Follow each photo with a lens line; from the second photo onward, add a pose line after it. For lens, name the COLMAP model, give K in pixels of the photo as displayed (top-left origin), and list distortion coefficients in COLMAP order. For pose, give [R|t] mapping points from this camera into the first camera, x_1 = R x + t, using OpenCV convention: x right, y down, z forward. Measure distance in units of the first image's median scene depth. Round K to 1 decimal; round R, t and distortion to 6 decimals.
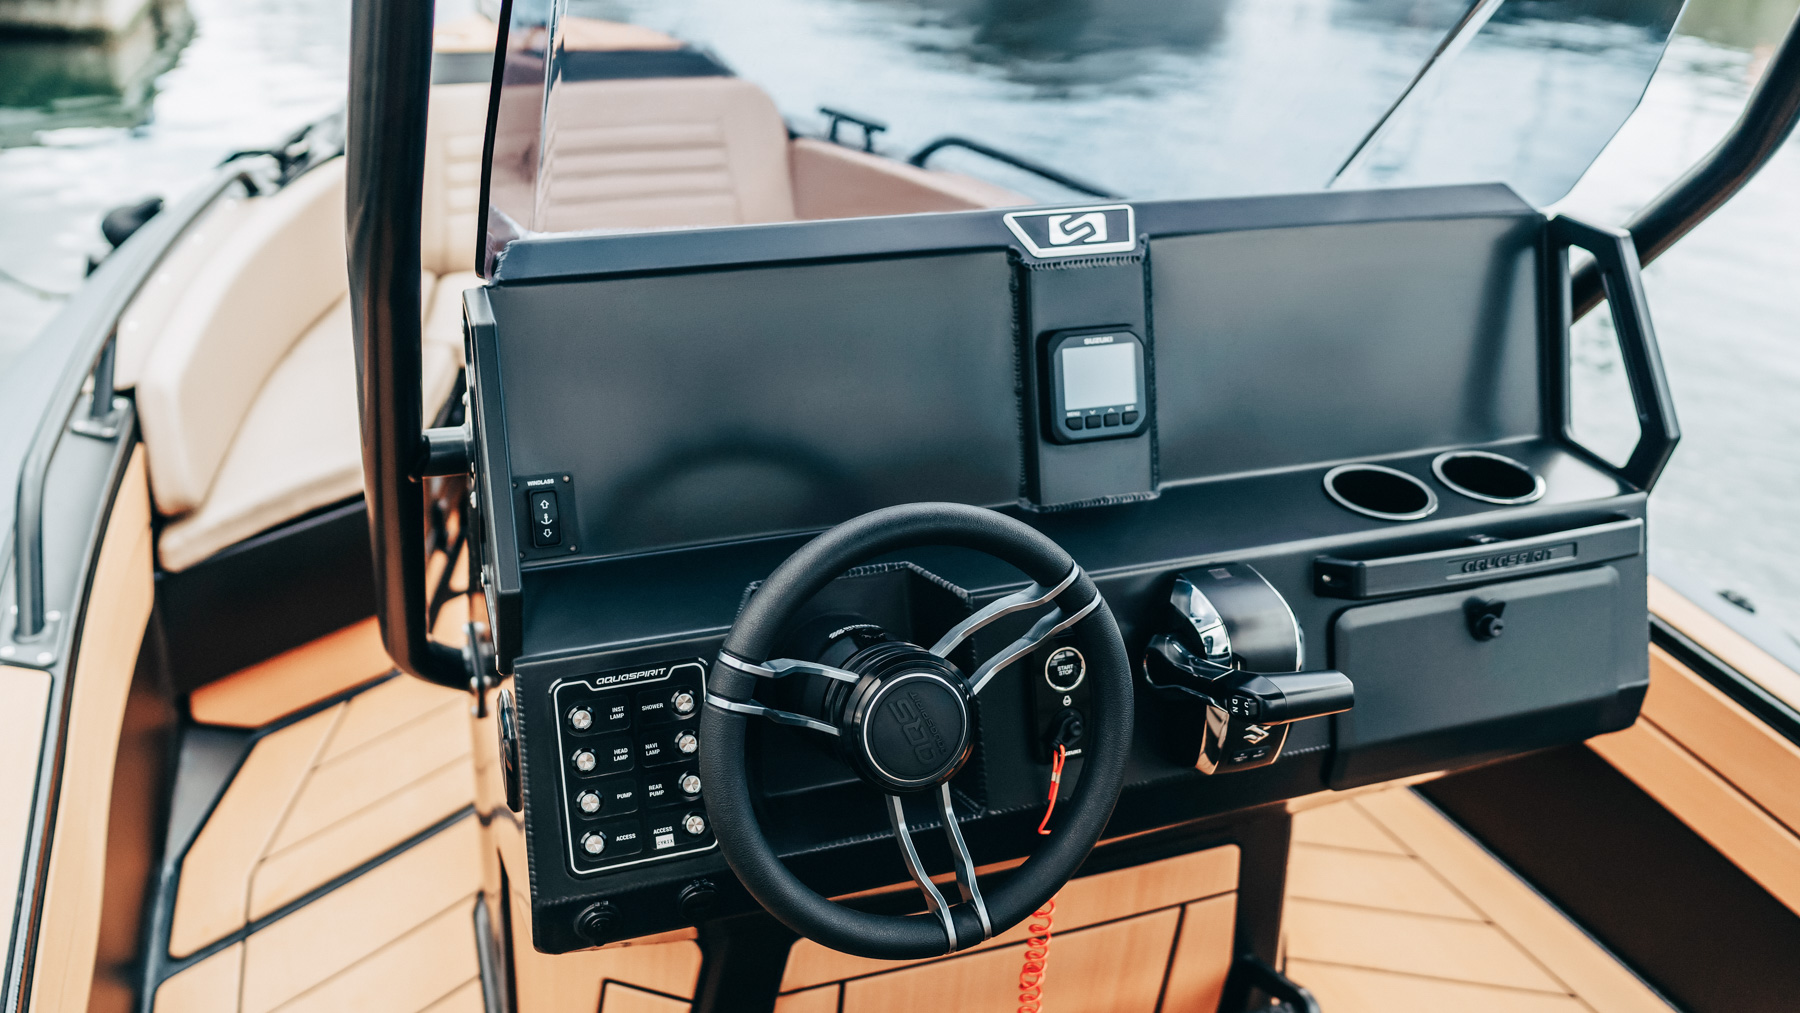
lens RADIAL K [[1692.7, 0, 900.0], [0, 1692.7, 506.5], [0, 0, 1]] dist [0.134789, 0.000144]
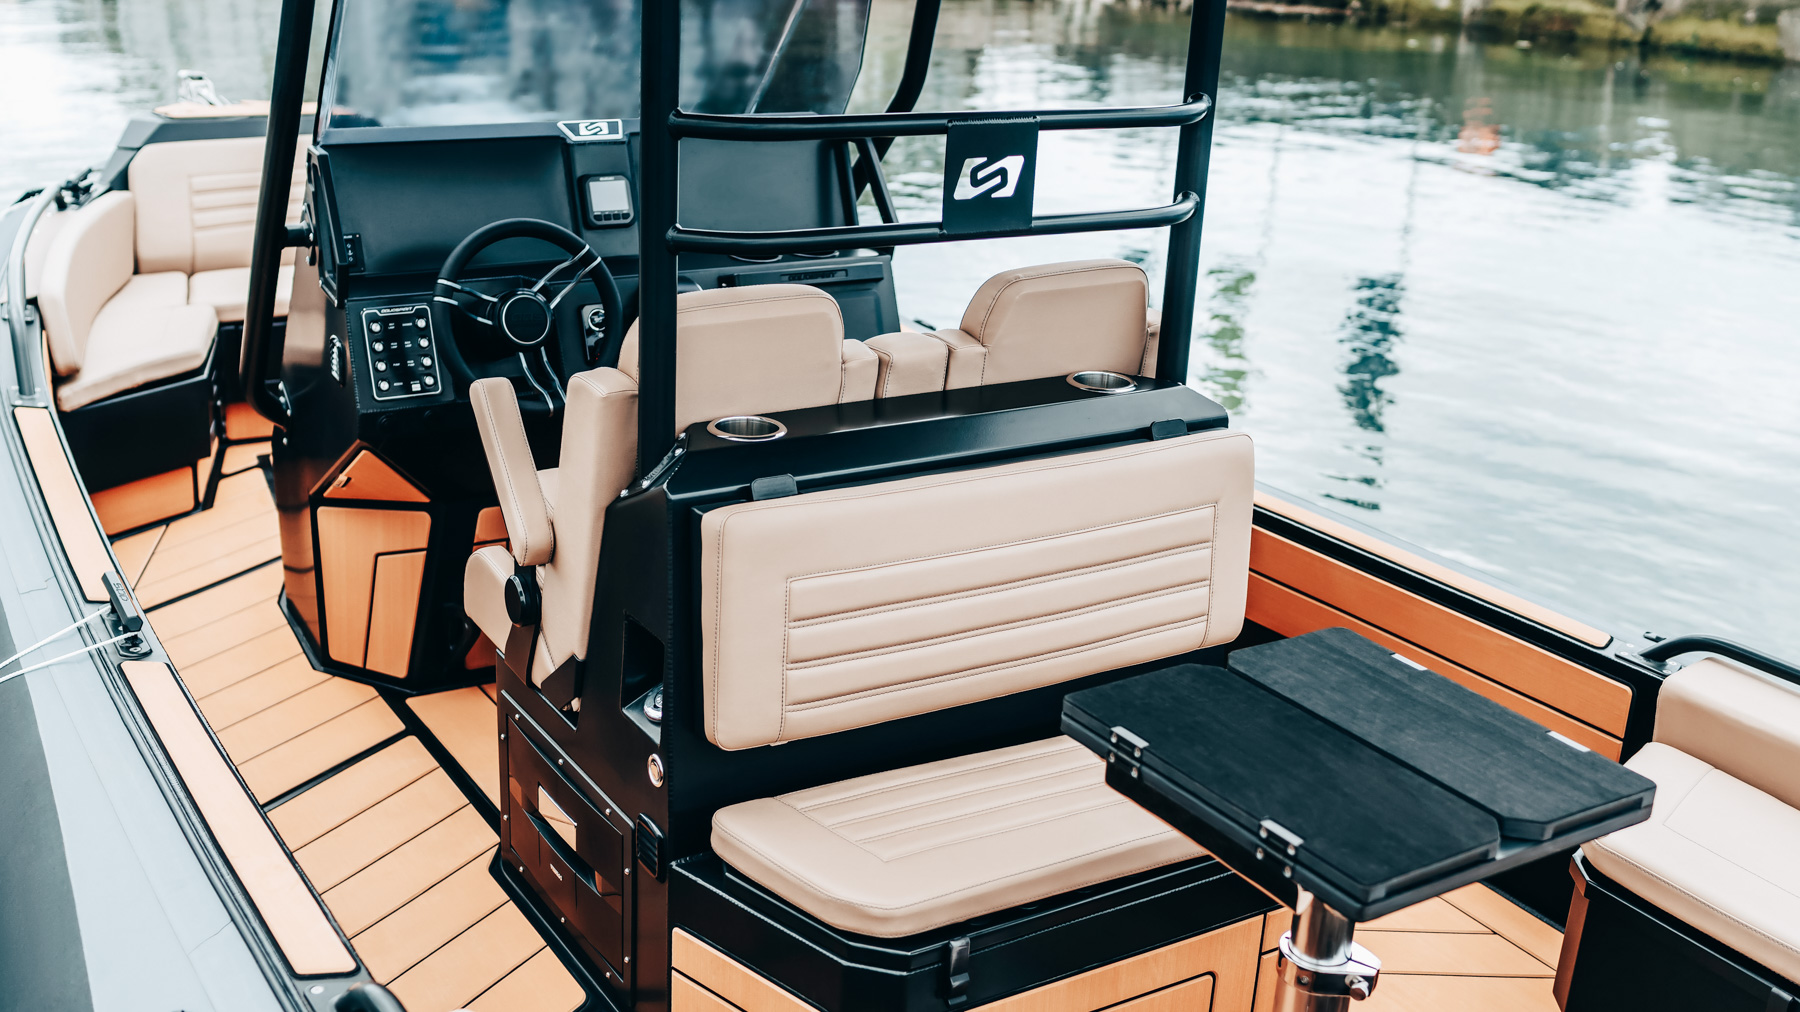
lens RADIAL K [[1885.9, 0, 900.0], [0, 1885.9, 506.0], [0, 0, 1]] dist [0.075204, 0.009435]
pose [[0.983566, -0.062346, 0.169442, 0.050187], [0.078819, 0.992608, -0.092291, 0.566749], [-0.162435, 0.104129, 0.981209, -1.376735]]
